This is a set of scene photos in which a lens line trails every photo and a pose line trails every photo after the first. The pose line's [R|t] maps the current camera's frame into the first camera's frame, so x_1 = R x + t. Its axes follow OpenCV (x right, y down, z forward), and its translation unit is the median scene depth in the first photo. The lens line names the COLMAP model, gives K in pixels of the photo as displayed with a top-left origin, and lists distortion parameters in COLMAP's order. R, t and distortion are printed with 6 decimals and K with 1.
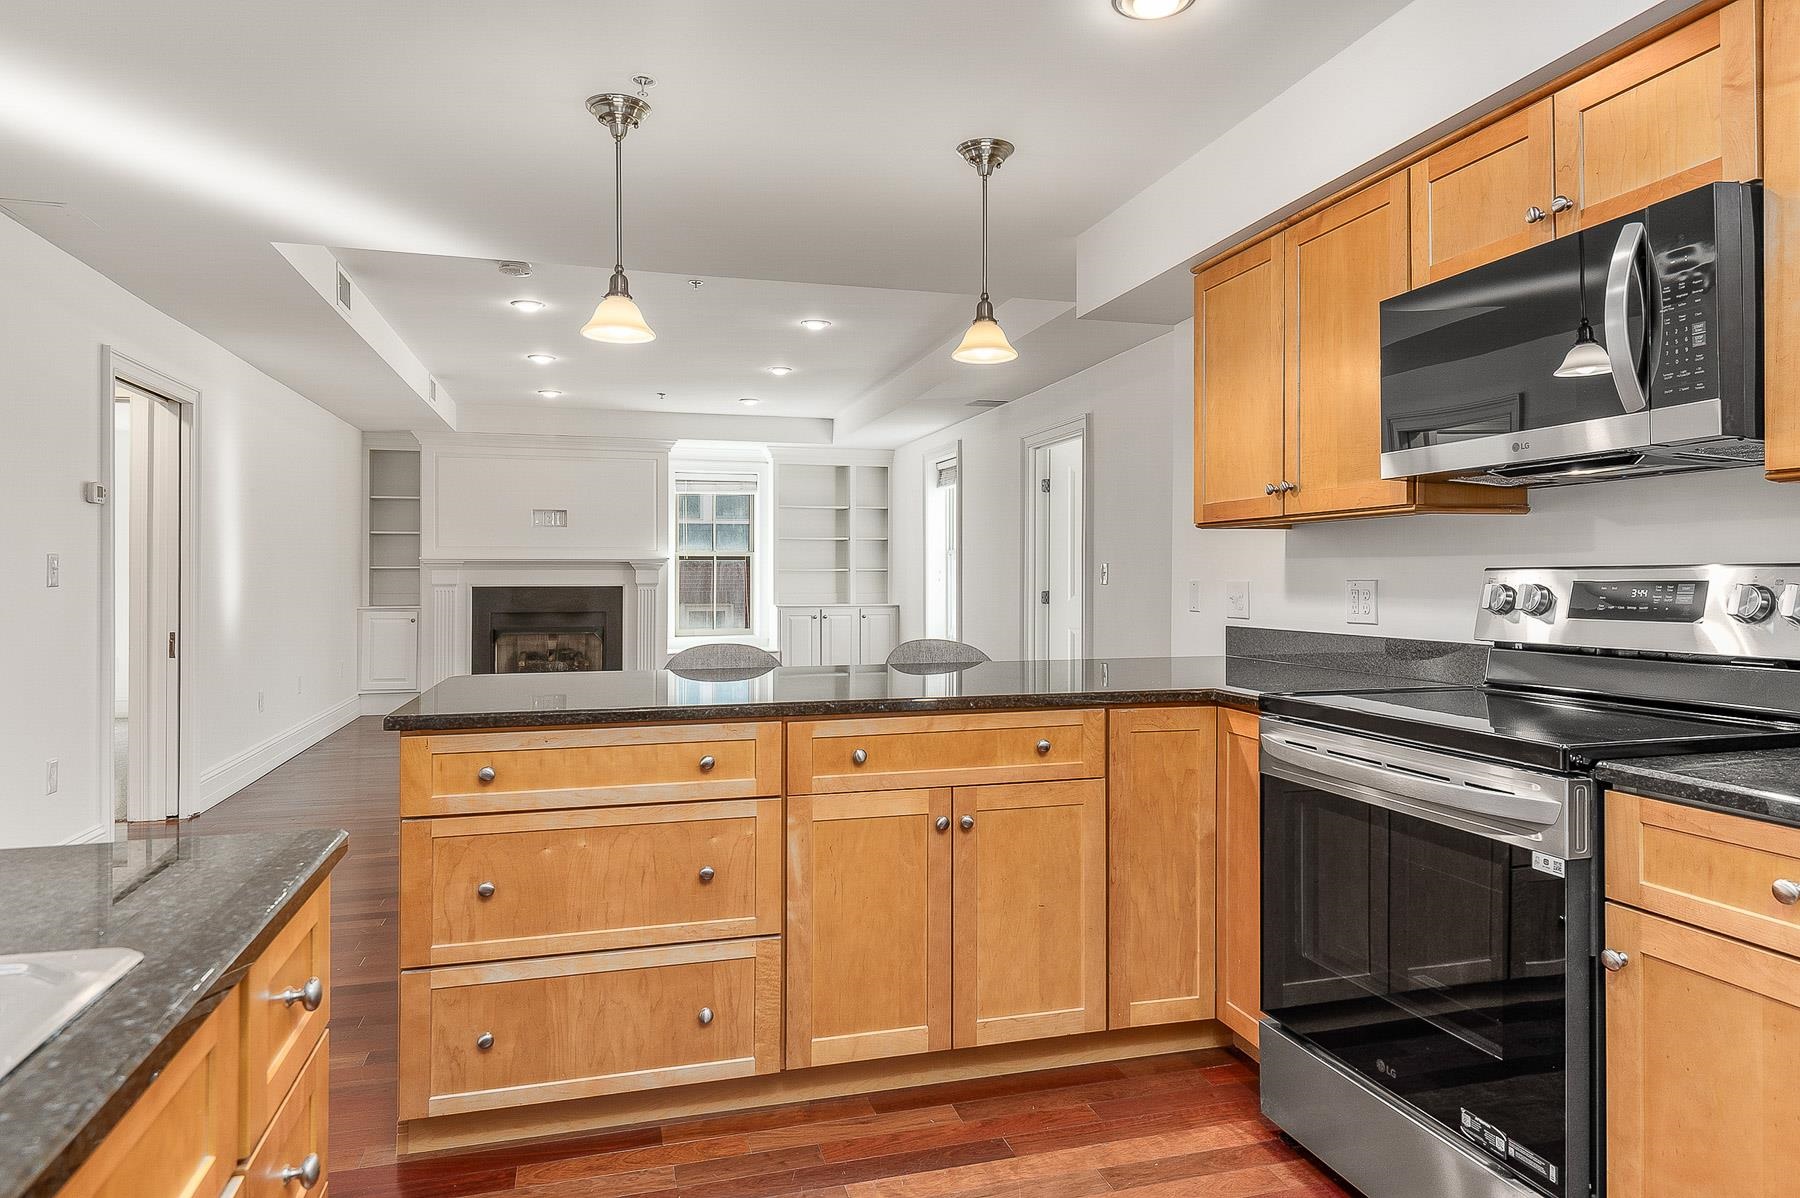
lens RADIAL K [[1166.6, 0, 939.5], [0, 1166.6, 561.3], [0, 0, 1]] dist [0.015880, -0.002790]
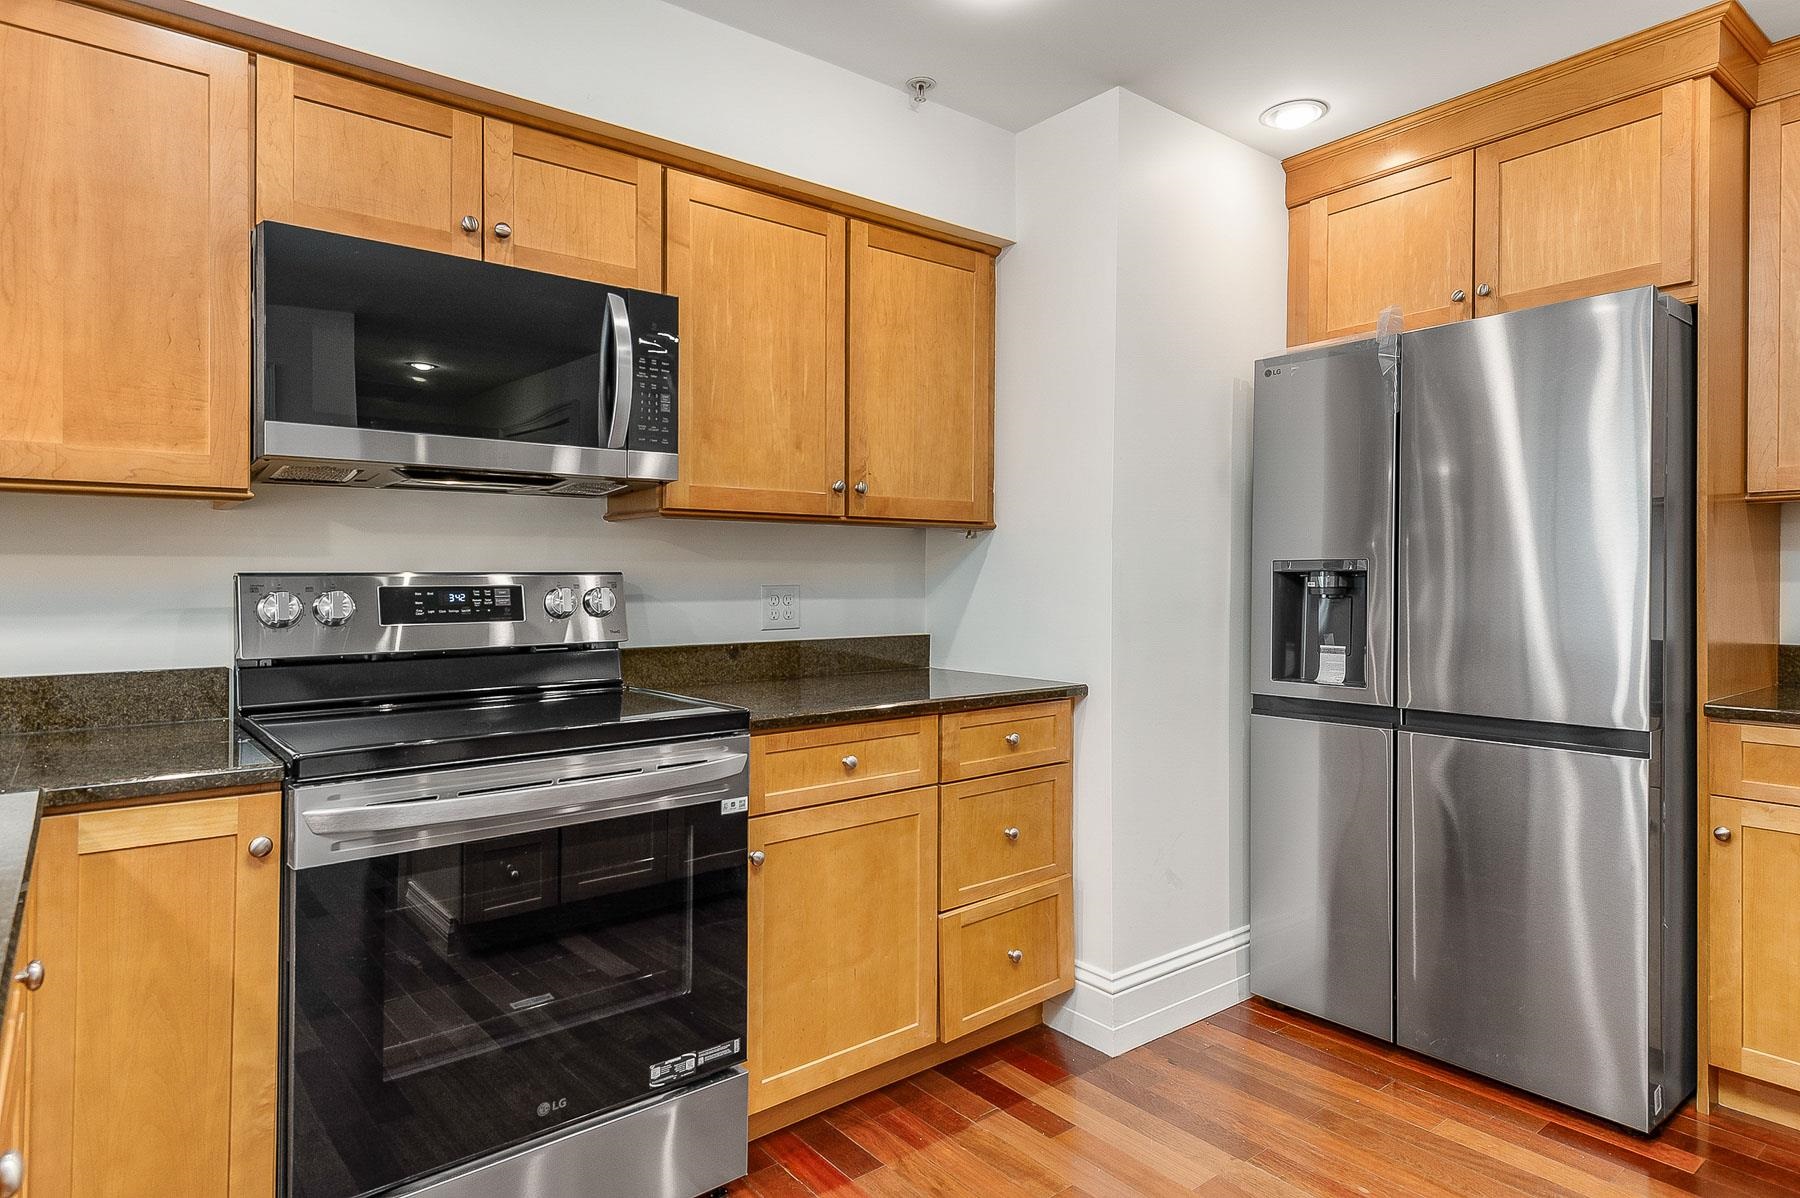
lens RADIAL K [[1020.7, 0, 895.6], [0, 1020.7, 582.8], [0, 0, 1]] dist [0.028005, -0.004346]
pose [[-0.378619, 0.003486, 0.925546, -0.543589], [-0.004360, 0.999975, -0.005550, 0.020120], [-0.925542, -0.006137, -0.378595, 1.185019]]
